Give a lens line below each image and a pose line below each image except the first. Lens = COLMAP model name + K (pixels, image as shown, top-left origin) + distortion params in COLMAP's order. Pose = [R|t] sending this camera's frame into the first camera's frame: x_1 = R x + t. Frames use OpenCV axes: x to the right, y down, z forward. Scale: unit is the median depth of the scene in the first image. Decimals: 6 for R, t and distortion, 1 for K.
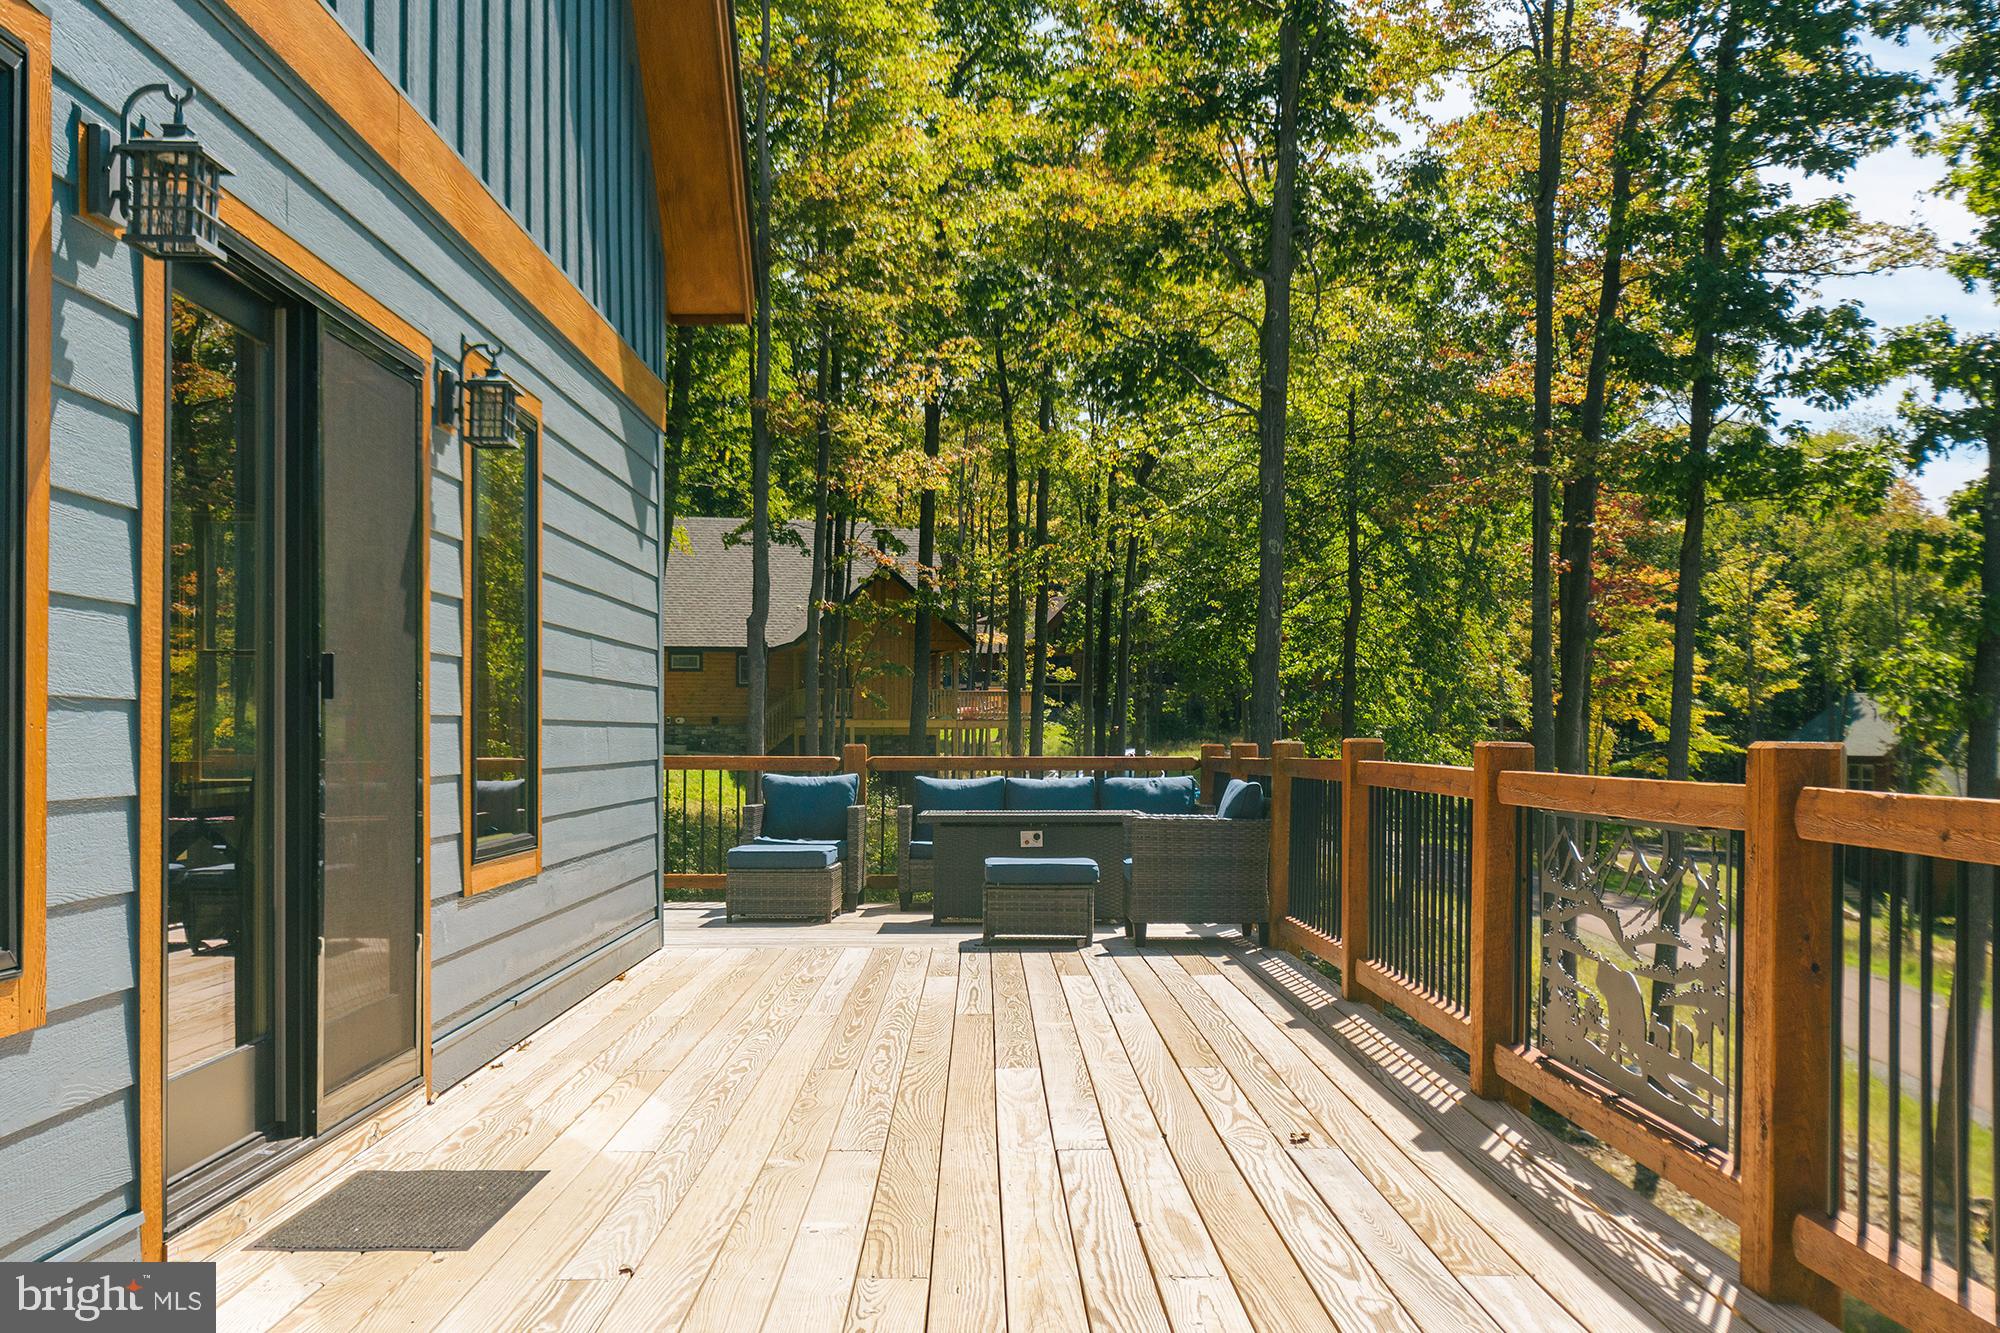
lens RADIAL K [[2015.9, 0, 1013.2], [0, 2015.9, 671.1], [0, 0, 1]] dist [0.000479, 0.000000]
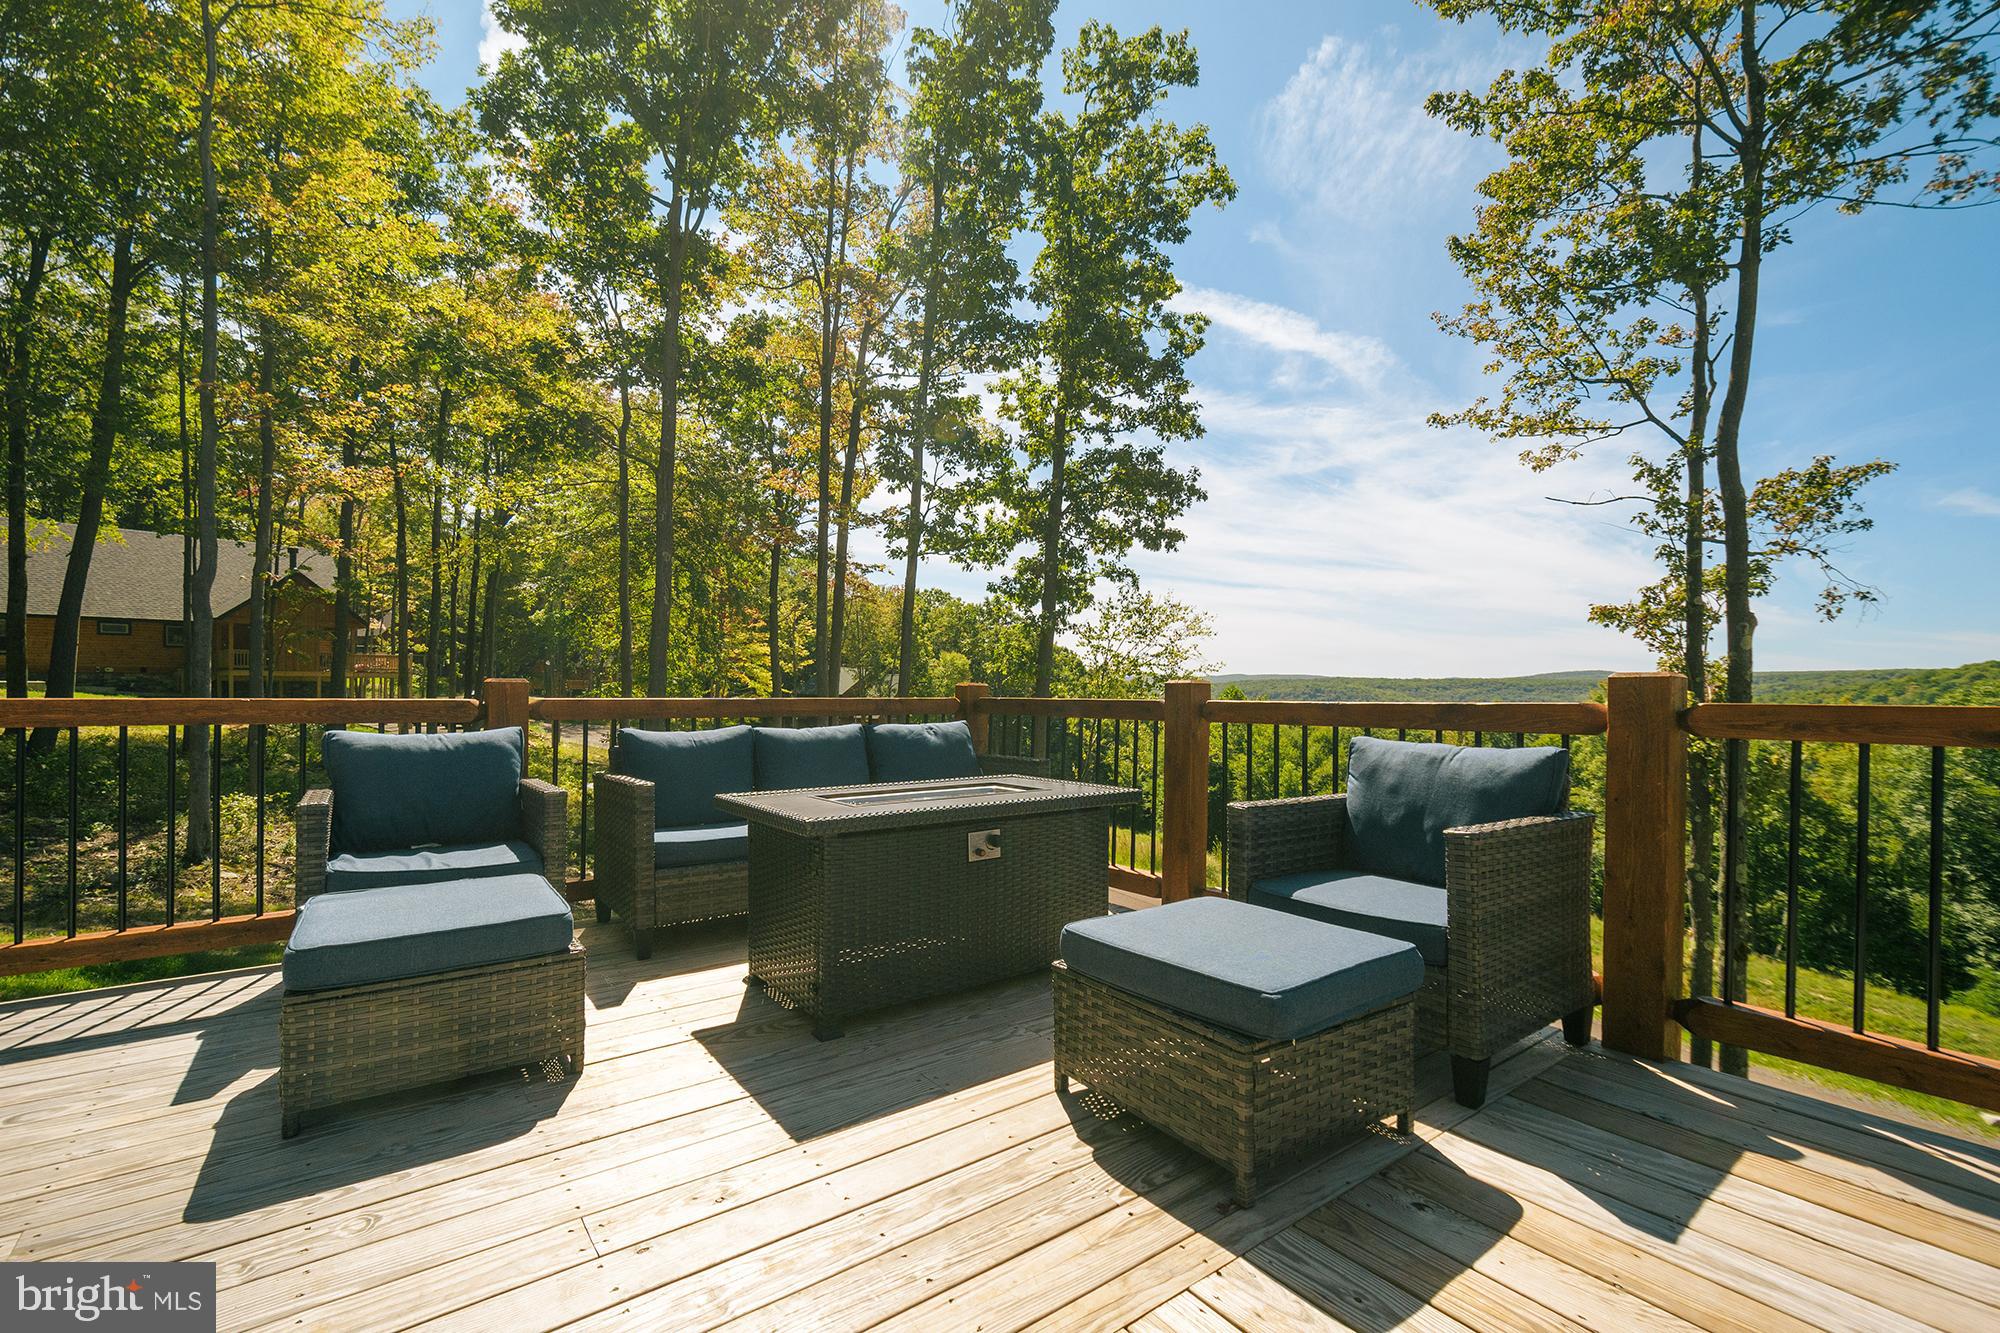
lens RADIAL K [[897.6, 0, 1002.5], [0, 897.6, 672.6], [0, 0, 1]] dist [0.003150, 0.000771]
pose [[0.809704, 0.009136, 0.586767, -0.065440], [-0.018543, 0.999778, 0.010022, 0.014669], [-0.586545, -0.018995, 0.809694, 0.361281]]
